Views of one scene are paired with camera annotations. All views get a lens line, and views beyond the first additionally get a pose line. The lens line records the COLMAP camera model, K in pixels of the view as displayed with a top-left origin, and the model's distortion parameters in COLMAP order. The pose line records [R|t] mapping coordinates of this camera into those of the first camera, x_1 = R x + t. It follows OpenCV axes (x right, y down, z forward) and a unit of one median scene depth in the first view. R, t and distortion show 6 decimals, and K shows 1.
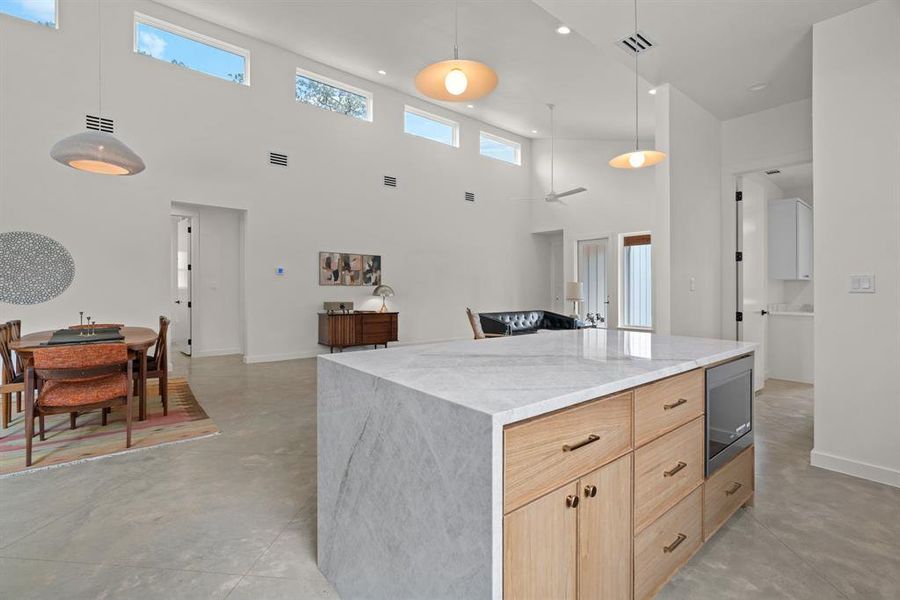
lens RADIAL K [[404.7, 0, 448.6], [0, 404.7, 282.8], [0, 0, 1]] dist [-0.009196, 0.003557]
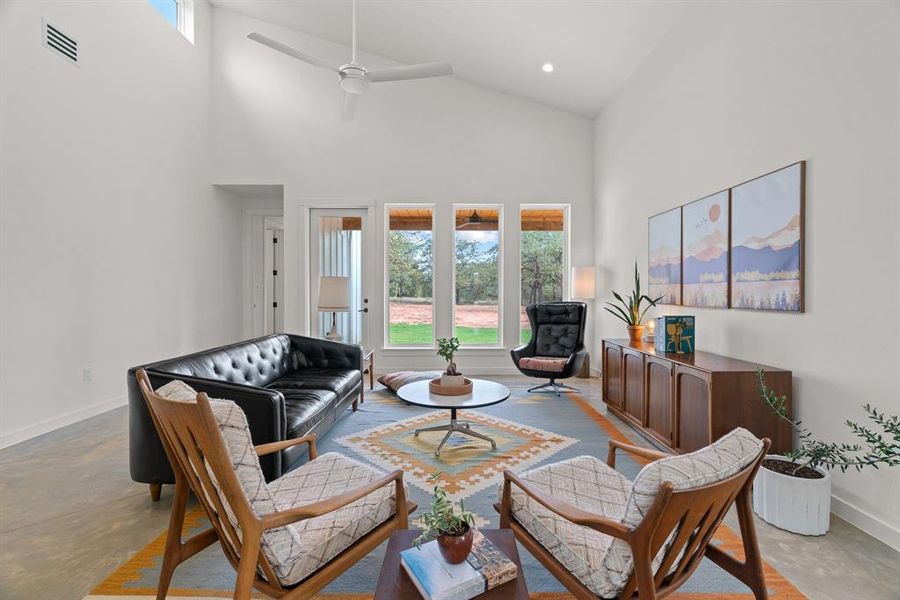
lens RADIAL K [[404.7, 0, 453.3], [0, 404.7, 295.9], [0, 0, 1]] dist [-0.009196, 0.003557]
pose [[0.631093, -0.010913, 0.775631, -0.013610], [-0.011729, 0.999652, 0.023609, 0.011280], [-0.775619, -0.023997, 0.630745, 0.596424]]
